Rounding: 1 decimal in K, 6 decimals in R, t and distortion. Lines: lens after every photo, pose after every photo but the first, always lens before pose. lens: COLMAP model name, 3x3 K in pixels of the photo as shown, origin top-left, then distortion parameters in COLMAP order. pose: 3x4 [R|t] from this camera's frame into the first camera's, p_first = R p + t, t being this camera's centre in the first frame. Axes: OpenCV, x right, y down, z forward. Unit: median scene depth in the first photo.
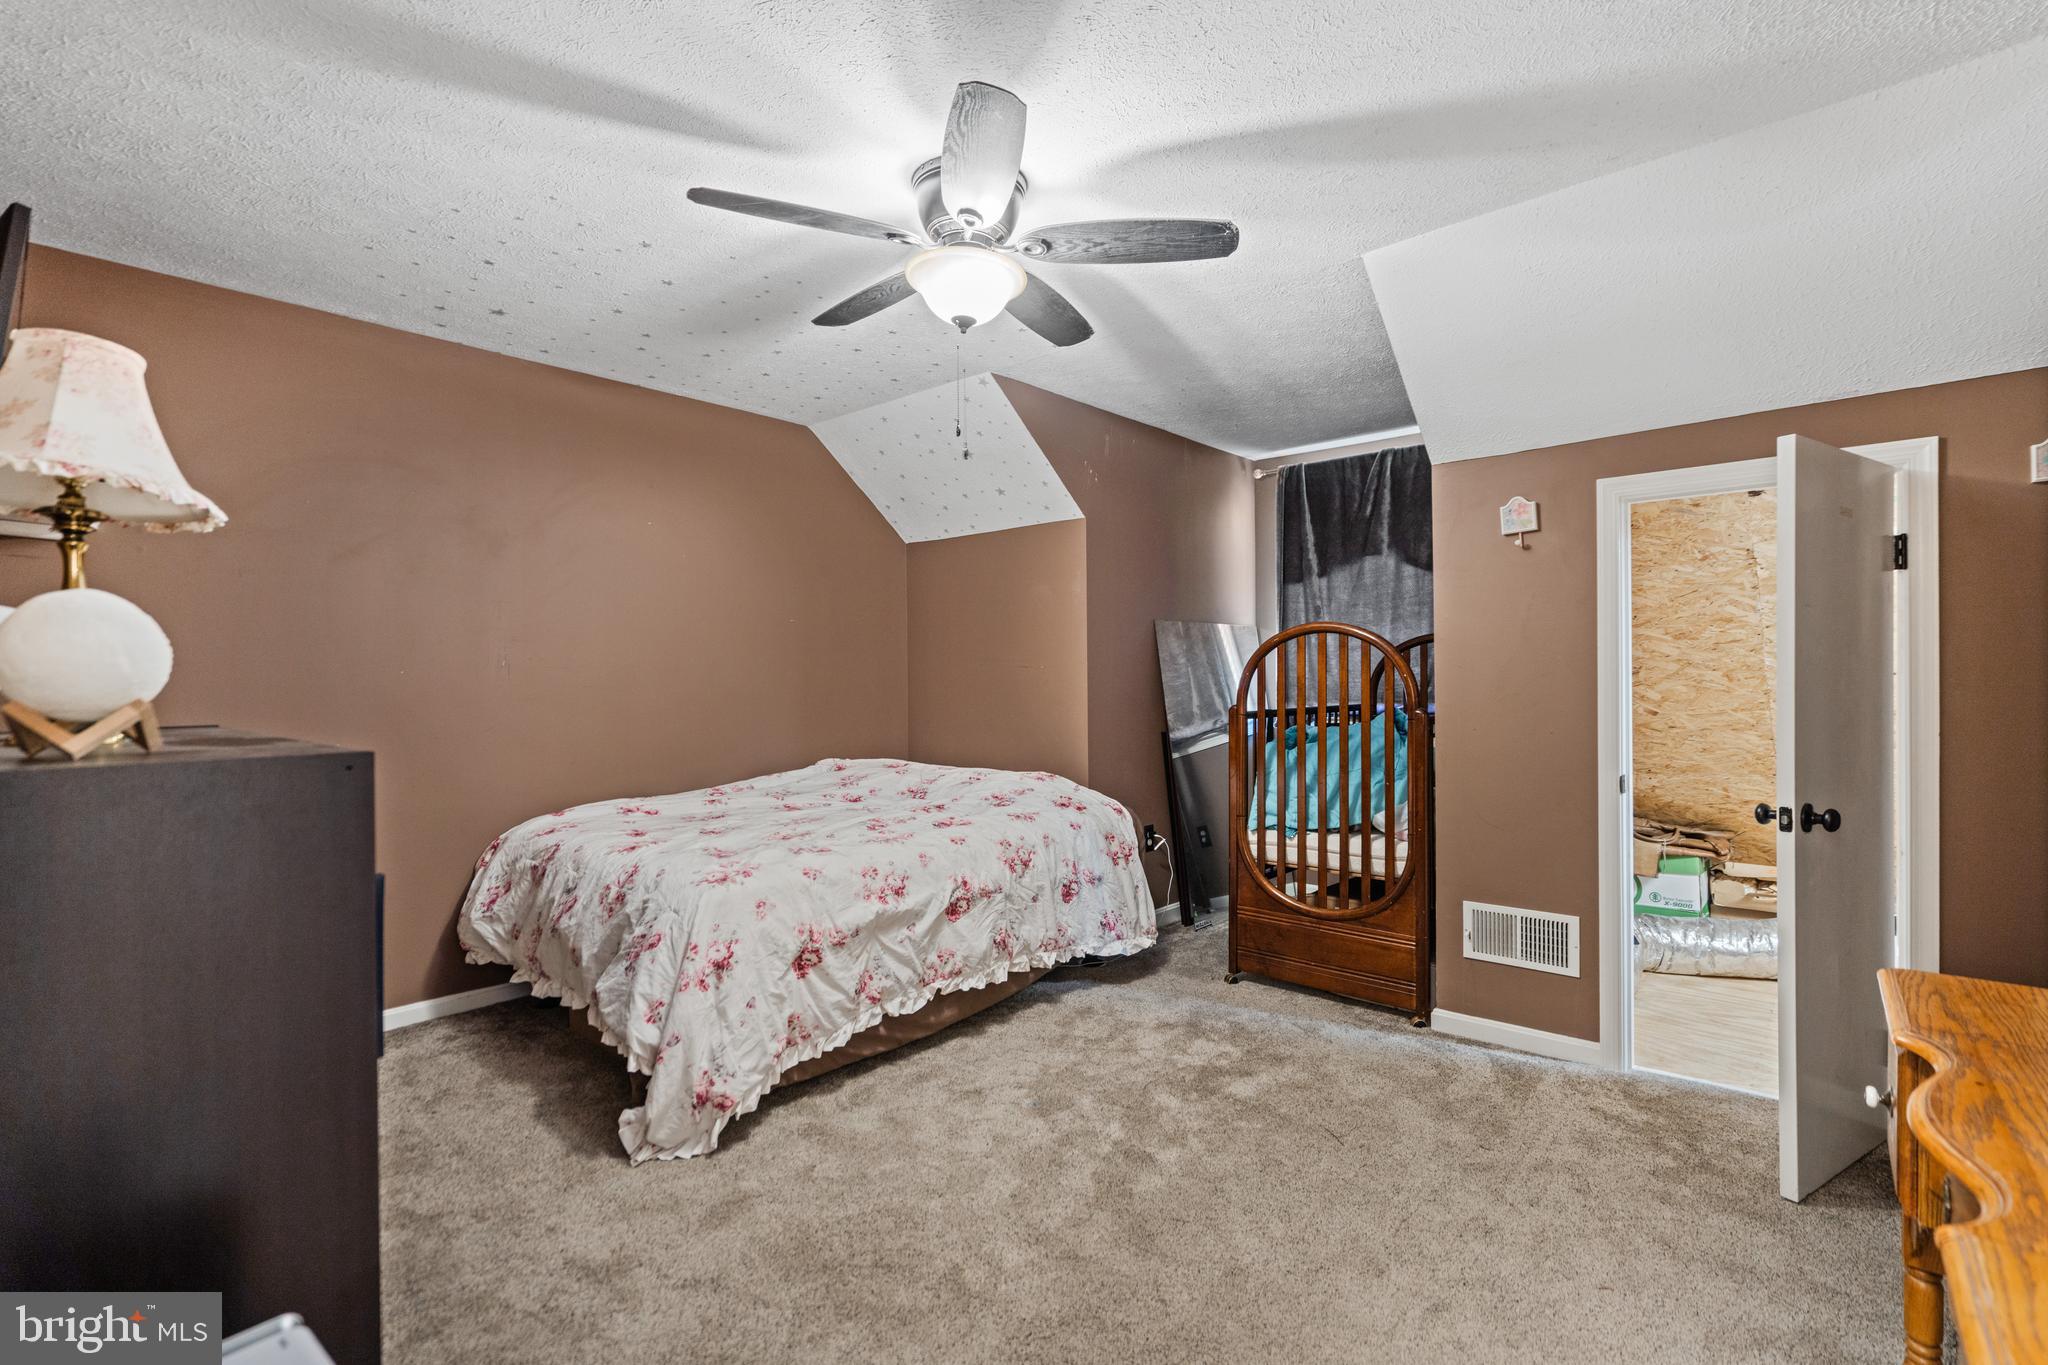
lens RADIAL K [[932.7, 0, 1021.9], [0, 932.7, 676.3], [0, 0, 1]] dist [-0.005018, 0.001567]
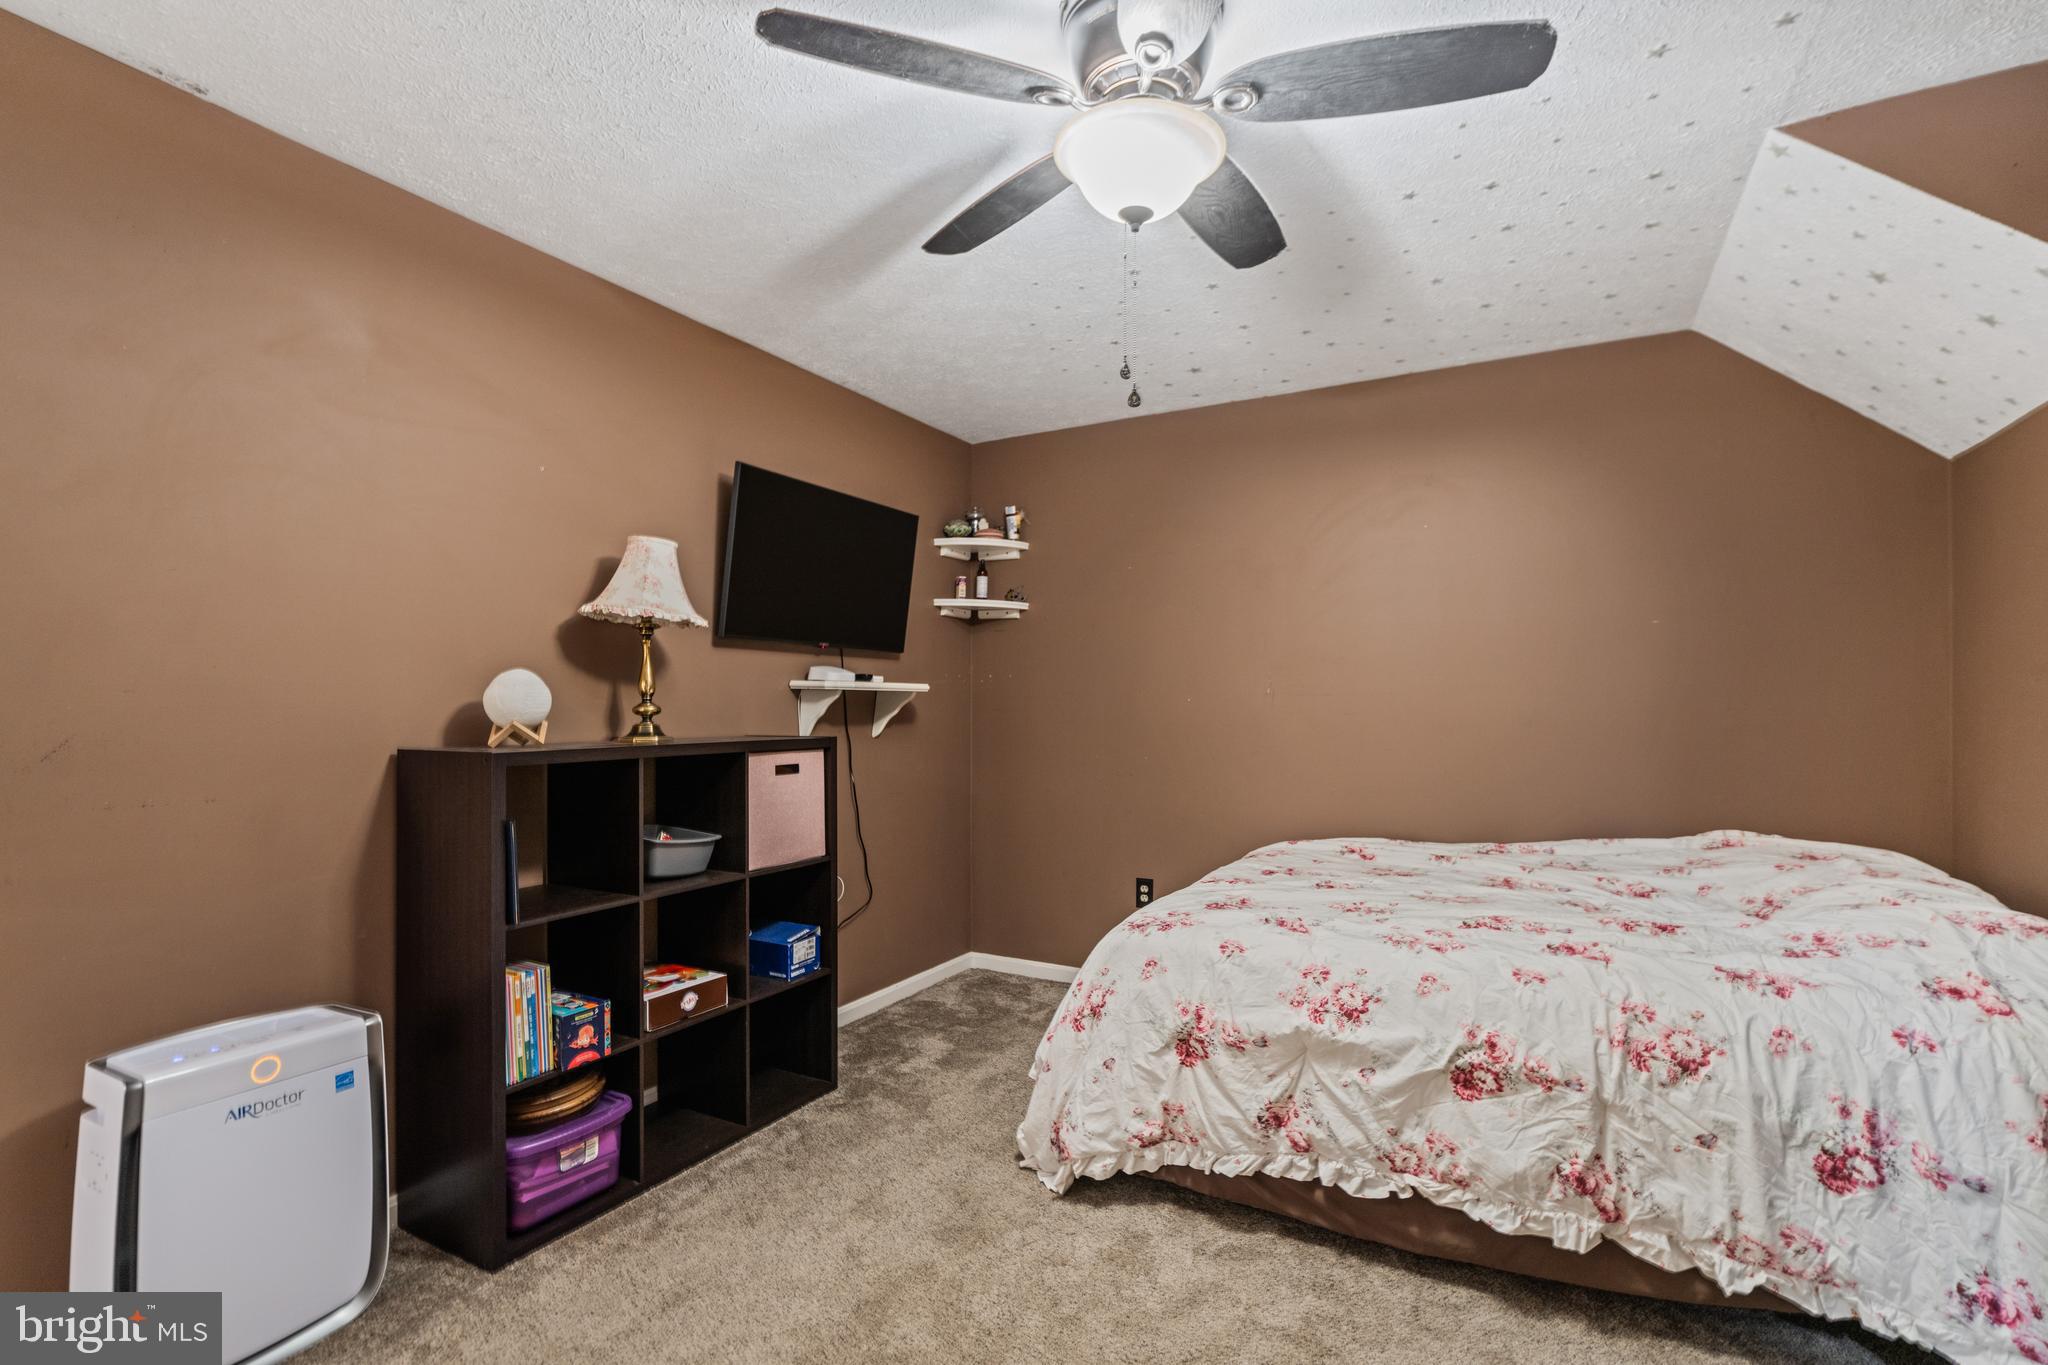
lens RADIAL K [[932.7, 0, 1024.7], [0, 932.7, 695.8], [0, 0, 1]] dist [-0.005018, 0.001567]
pose [[0.226062, -0.005363, -0.974098, 0.480126], [0.003372, 0.999983, -0.004723, -0.004757], [0.974107, -0.002217, 0.226076, 0.586939]]
